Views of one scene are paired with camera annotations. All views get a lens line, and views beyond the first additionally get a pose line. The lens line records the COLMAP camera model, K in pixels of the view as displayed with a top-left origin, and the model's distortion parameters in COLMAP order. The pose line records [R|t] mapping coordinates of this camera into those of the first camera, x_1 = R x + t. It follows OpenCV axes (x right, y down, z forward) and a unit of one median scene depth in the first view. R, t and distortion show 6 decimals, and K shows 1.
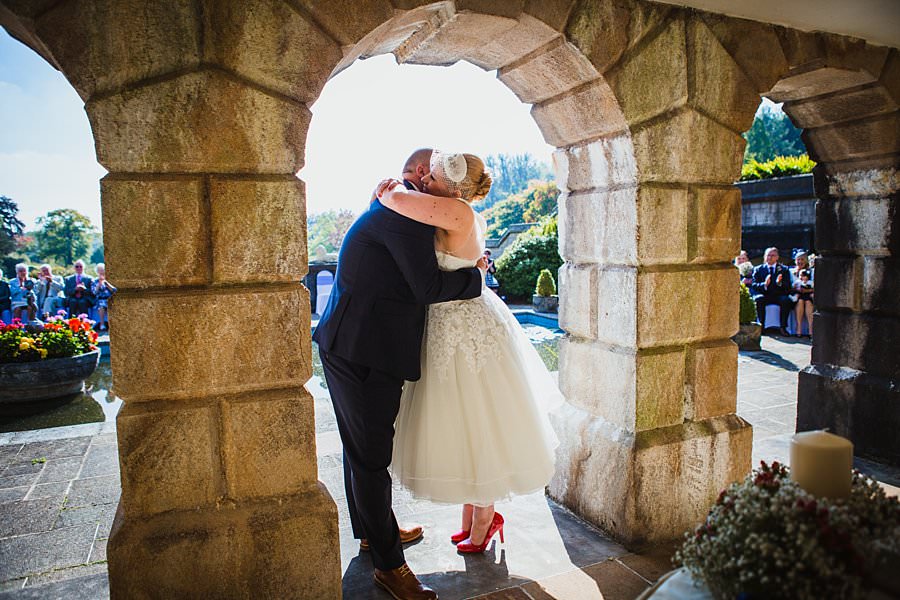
lens RADIAL K [[617.2, 0, 450.0], [0, 617.2, 300.0], [0, 0, 1]] dist [-0.099230, 0.069230]
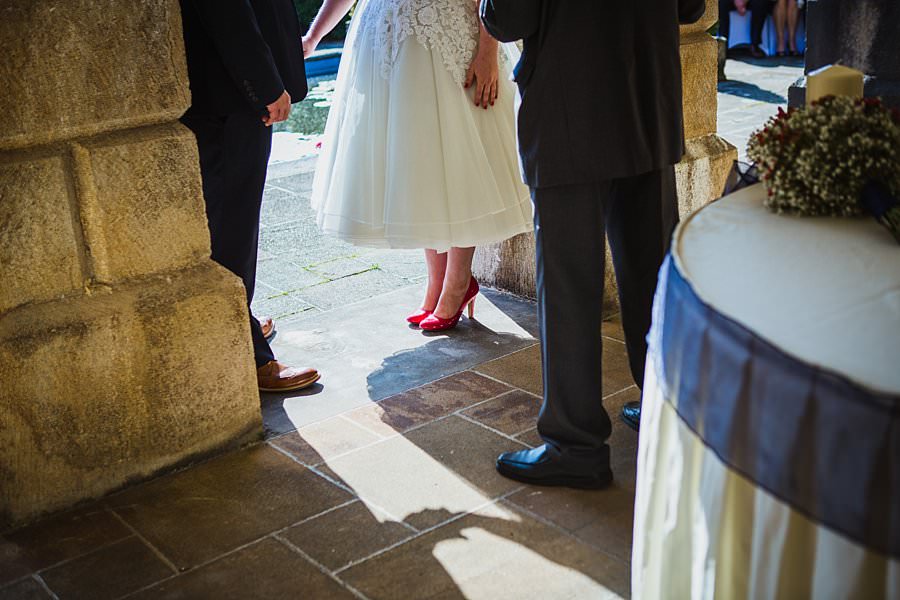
lens RADIAL K [[1132.4, 0, 450.0], [0, 1132.4, 300.0], [0, 0, 1]] dist [-0.007121, 0.033681]
pose [[0.965247, -0.119898, 0.232214, -0.220188], [0.065728, 0.971364, 0.228325, 0.051706], [-0.252940, -0.205126, 0.945486, -0.321520]]
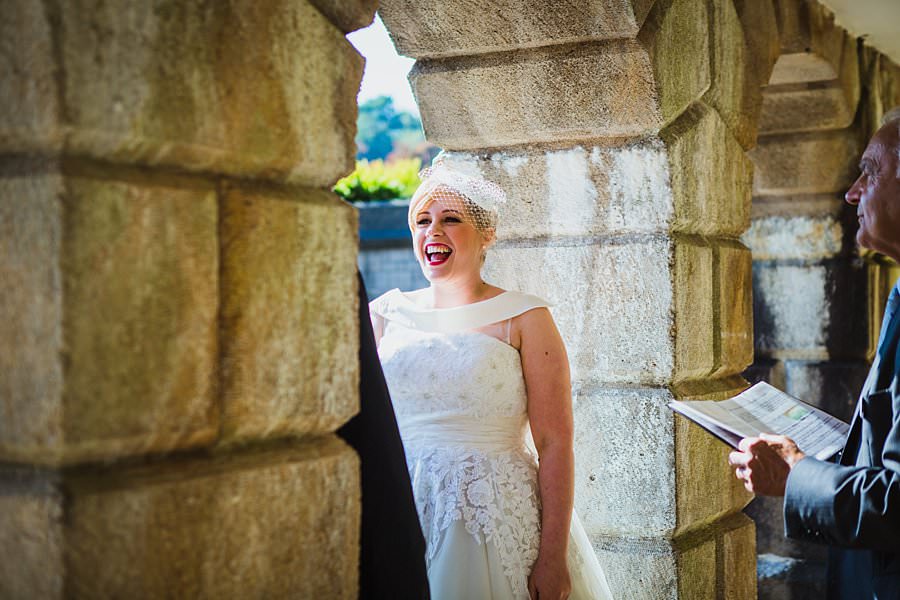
lens RADIAL K [[1462.6, 0, 450.0], [0, 1462.6, 300.0], [0, 0, 1]] dist [0.105164, -0.047223]
pose [[0.778459, 0.018640, 0.627418, -0.683614], [0.053881, 0.993885, -0.096379, -0.015478], [-0.625379, 0.108833, 0.772695, 0.107816]]
